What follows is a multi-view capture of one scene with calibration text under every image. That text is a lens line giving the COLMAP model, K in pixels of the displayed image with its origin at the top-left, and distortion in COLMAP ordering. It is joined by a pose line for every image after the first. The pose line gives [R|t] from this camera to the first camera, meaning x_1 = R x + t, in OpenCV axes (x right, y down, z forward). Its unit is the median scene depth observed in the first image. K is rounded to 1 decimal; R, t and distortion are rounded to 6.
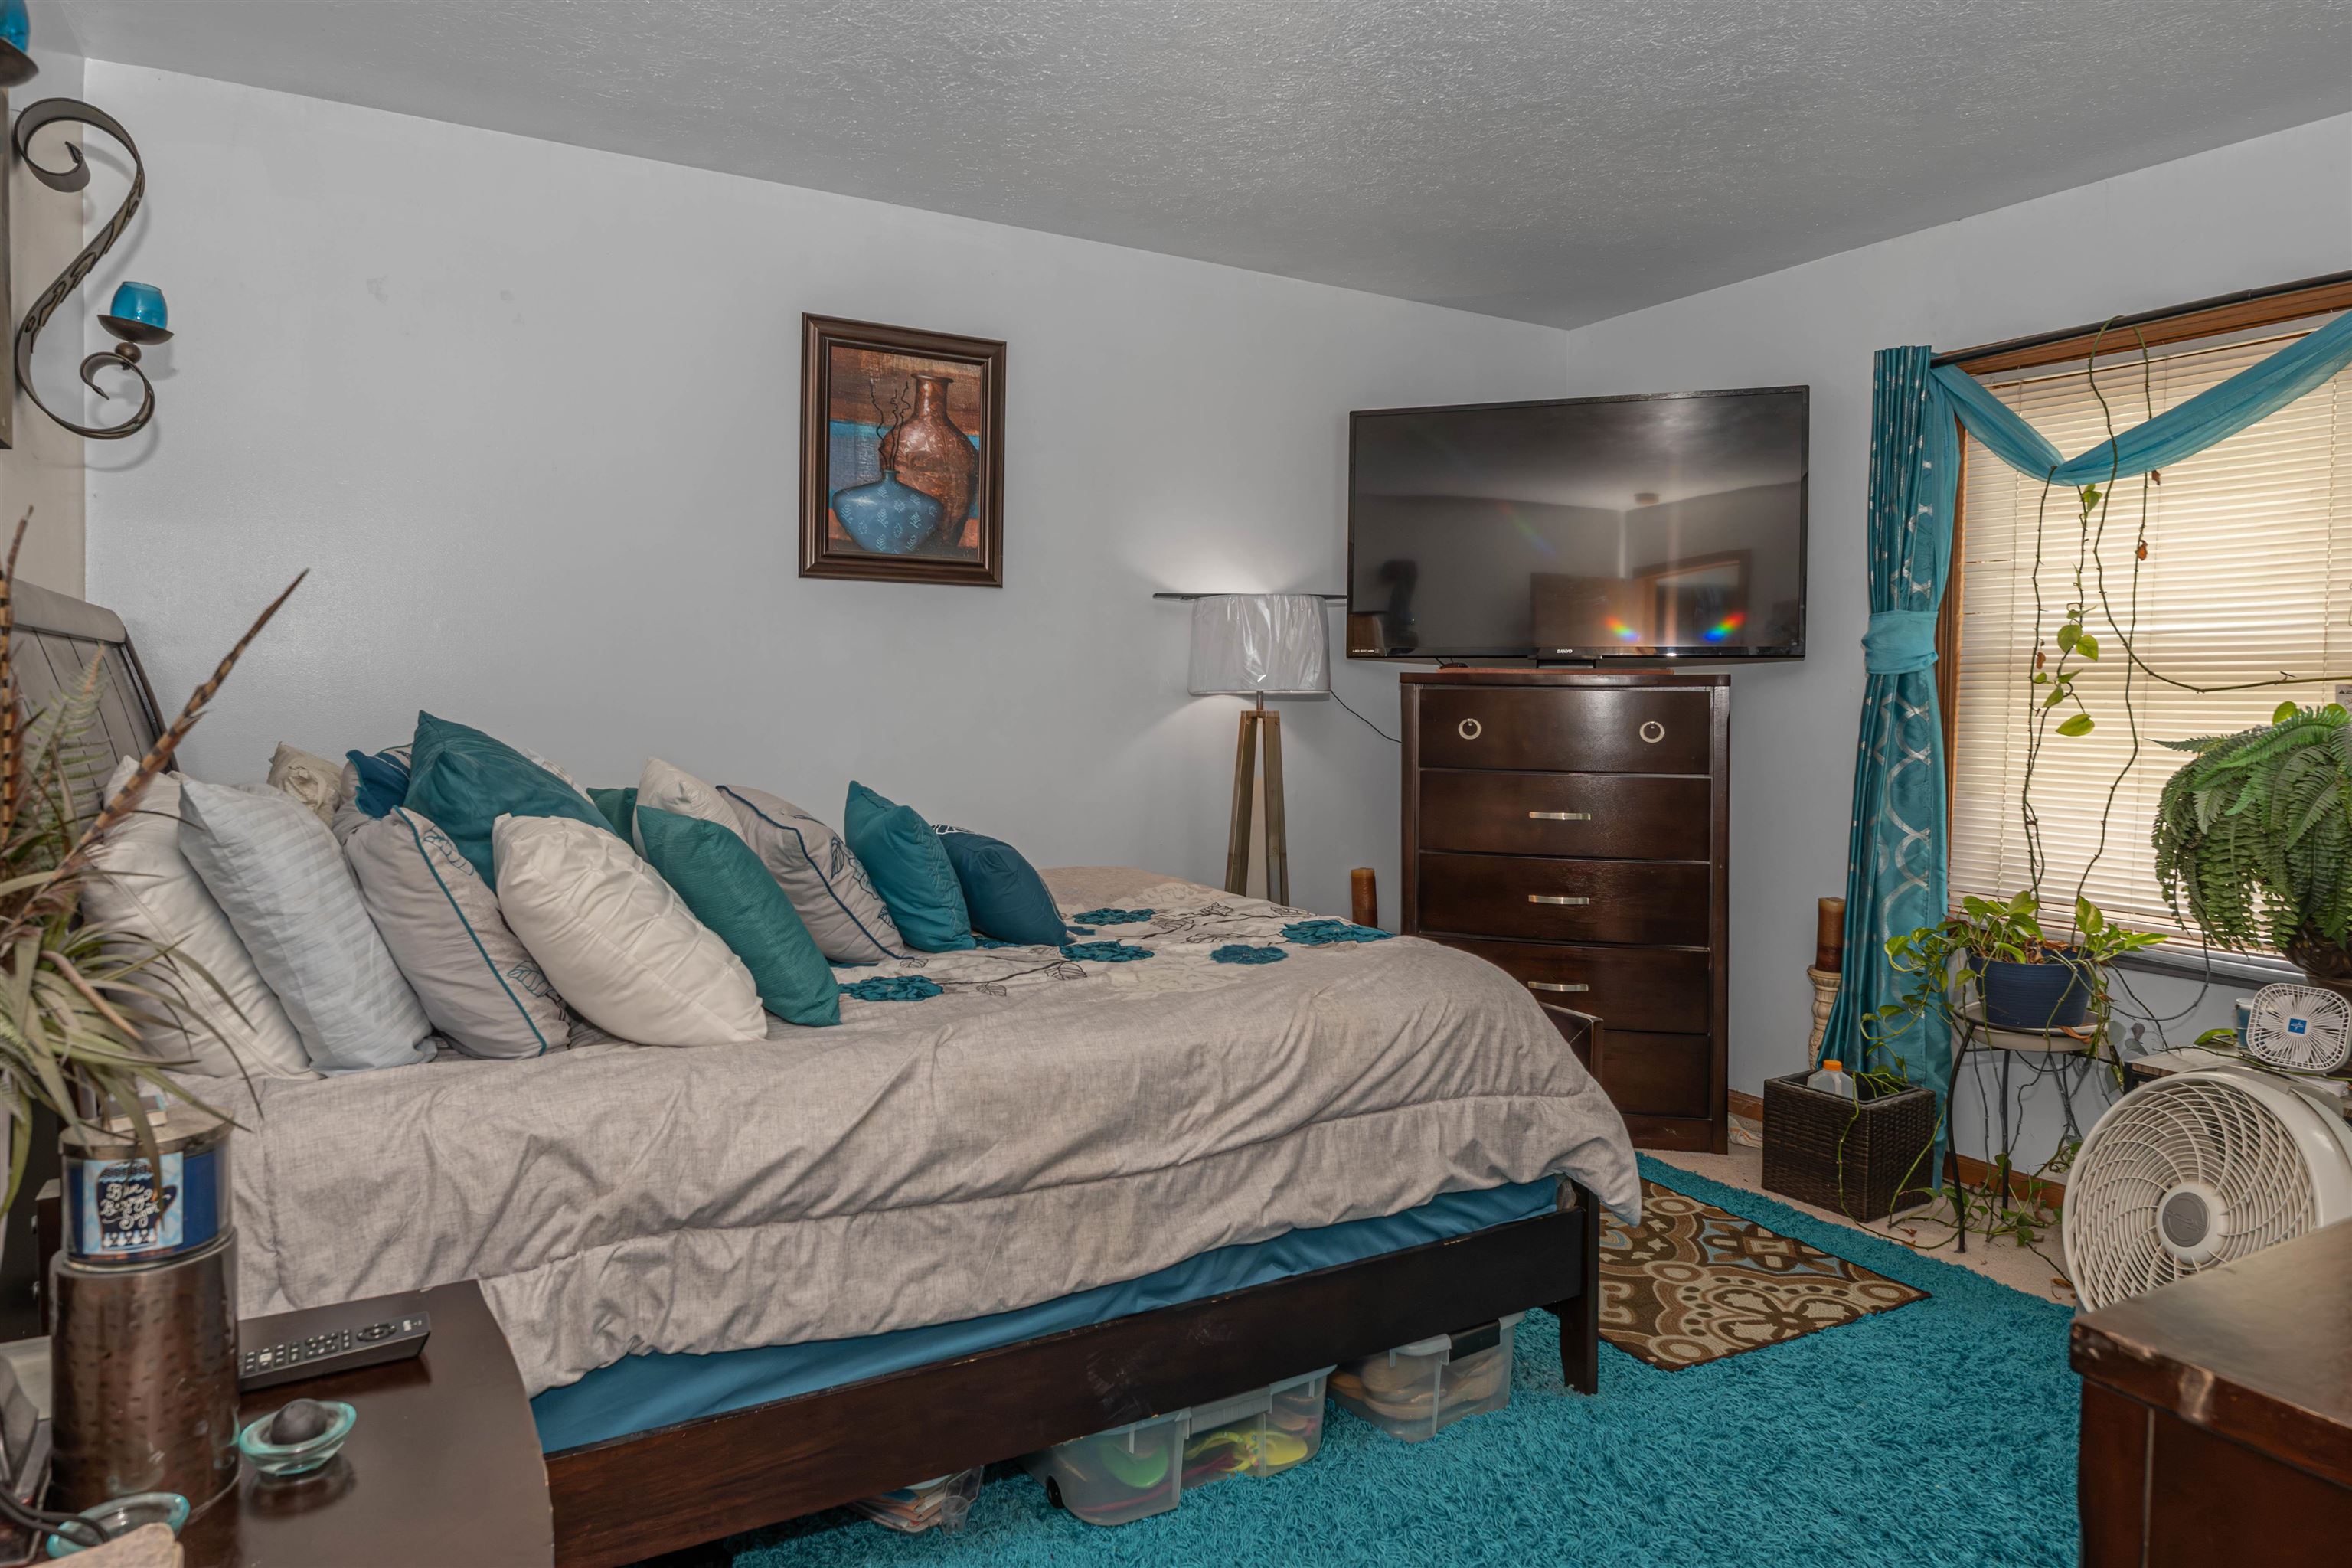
lens RADIAL K [[1437.7, 0, 1175.9], [0, 1437.7, 736.0], [0, 0, 1]] dist [-0.028168, -0.000397]
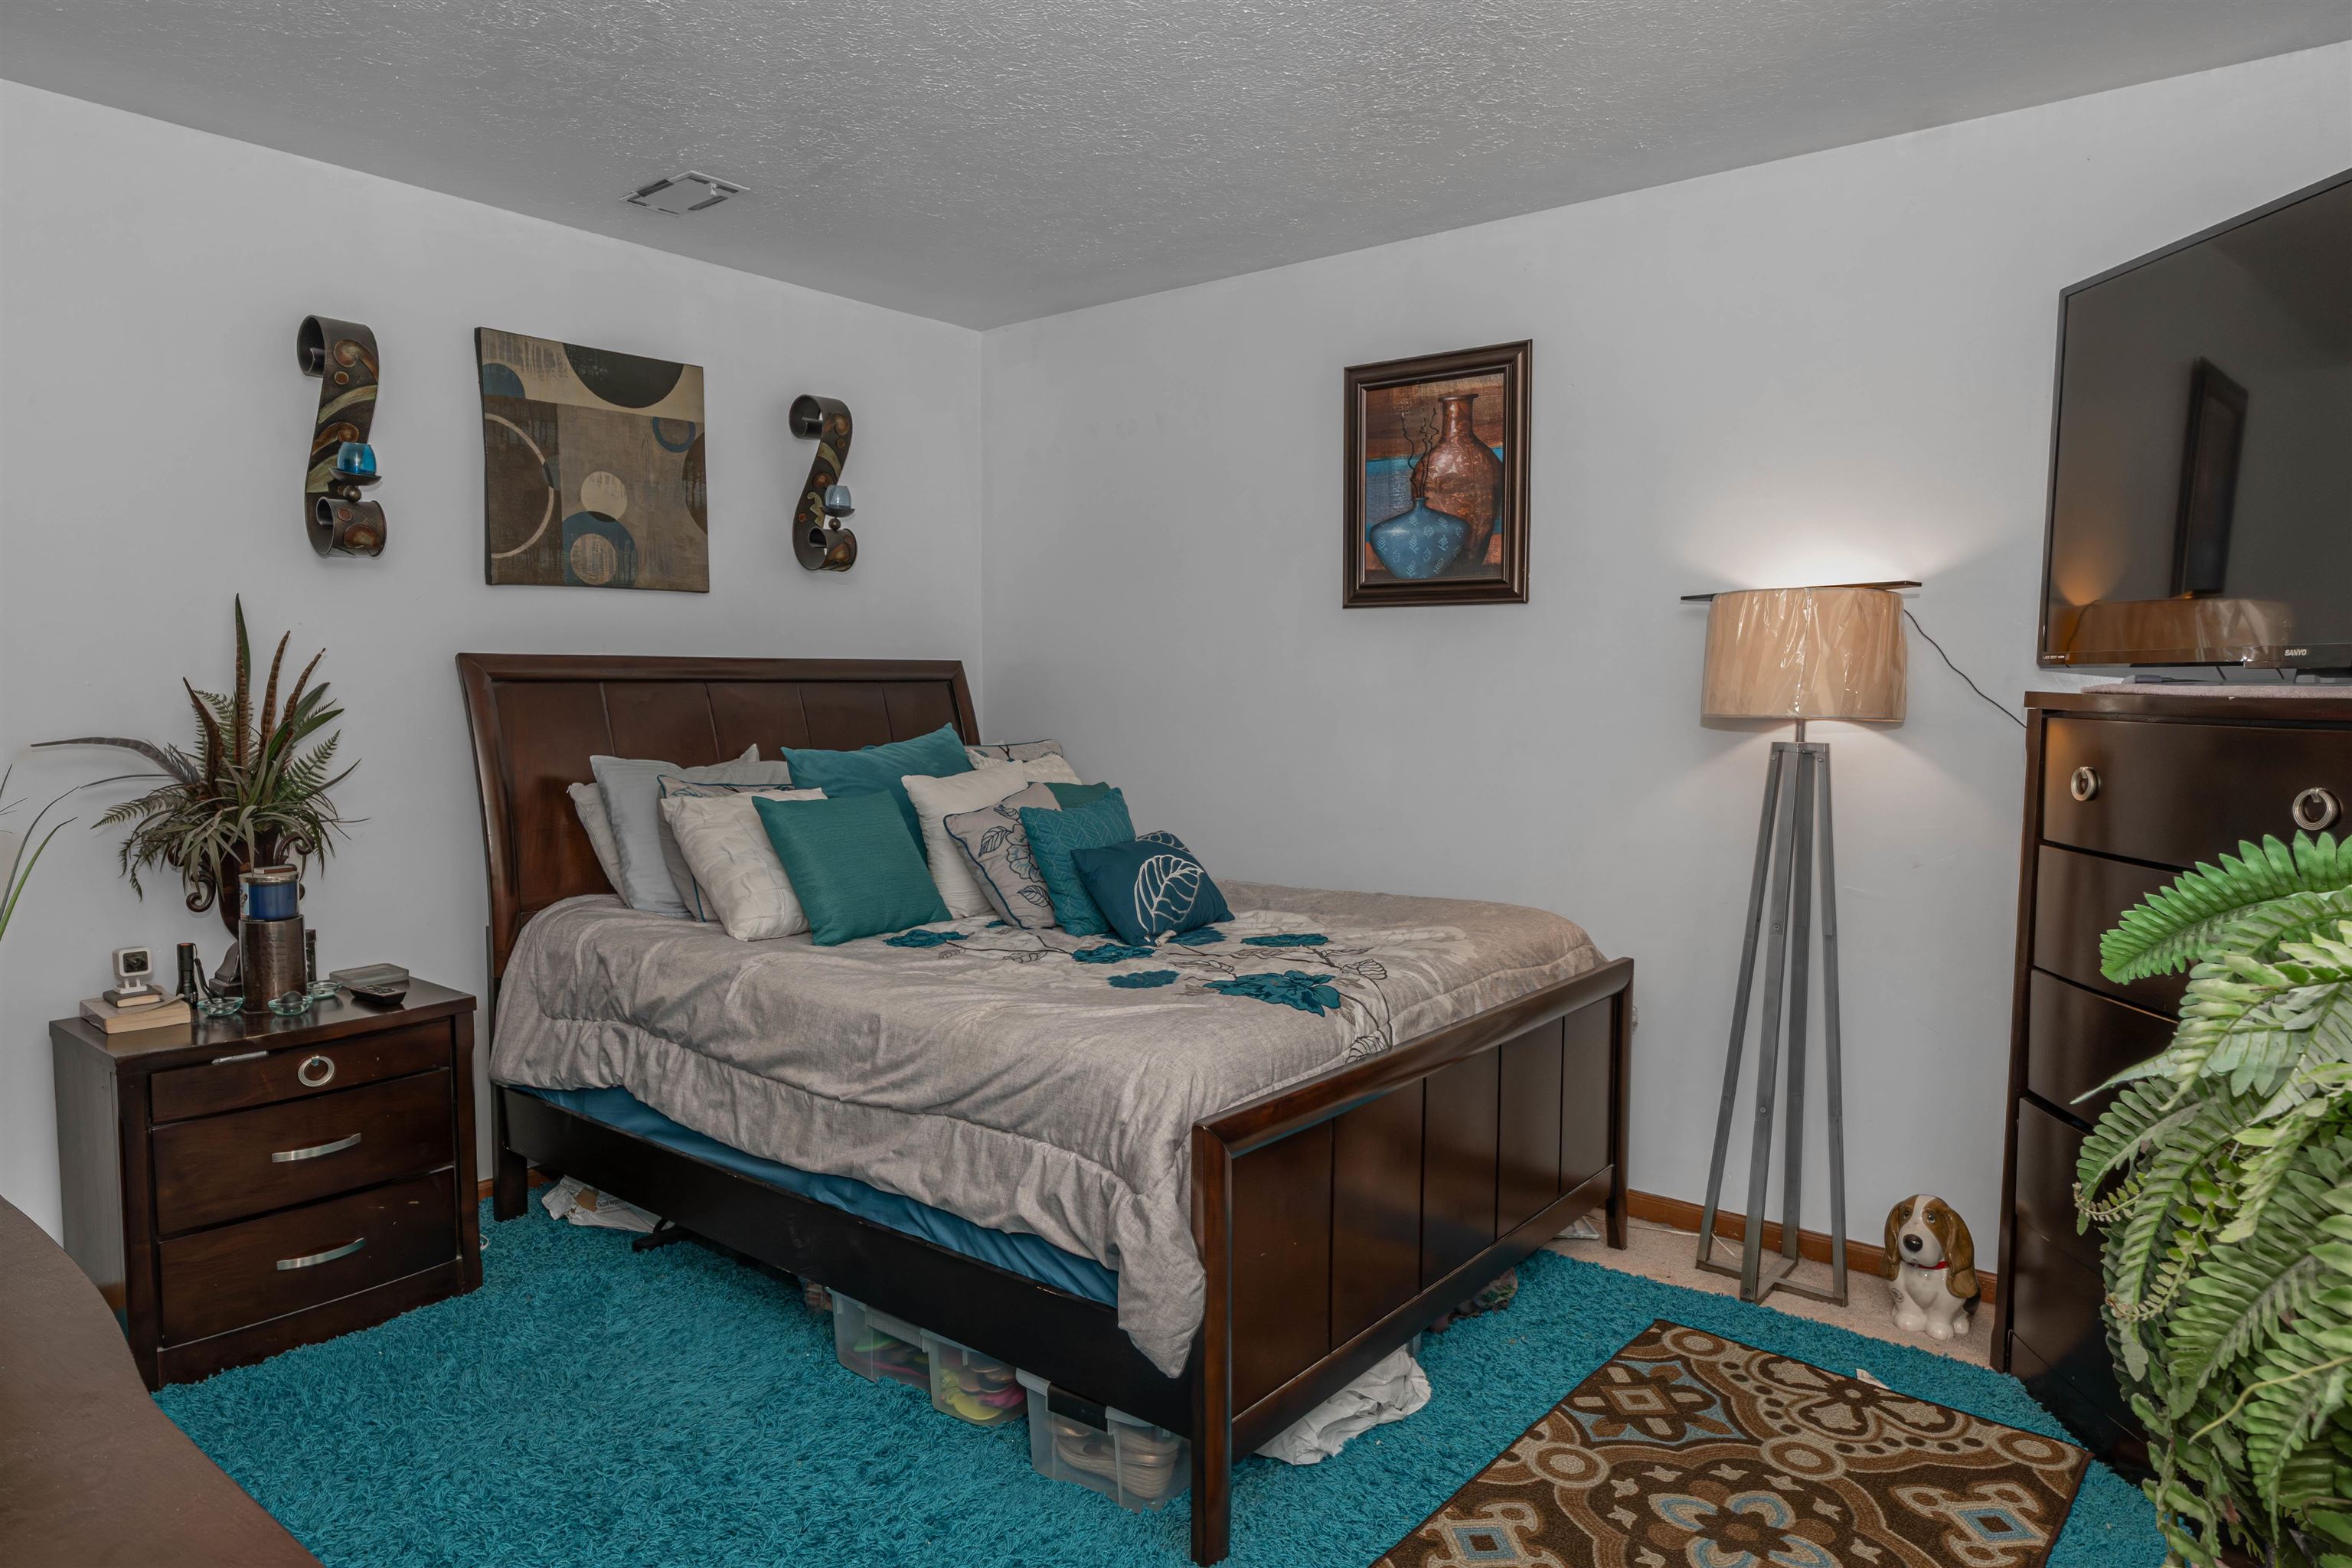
lens RADIAL K [[1441.6, 0, 1176.0], [0, 1441.6, 784.0], [0, 0, 1]] dist [-0.002326, -0.000478]
pose [[0.356814, 0.060907, -0.932188, 0.716940], [-0.027172, 0.998127, 0.054814, -0.031321], [0.933780, 0.005771, 0.357801, 0.463149]]
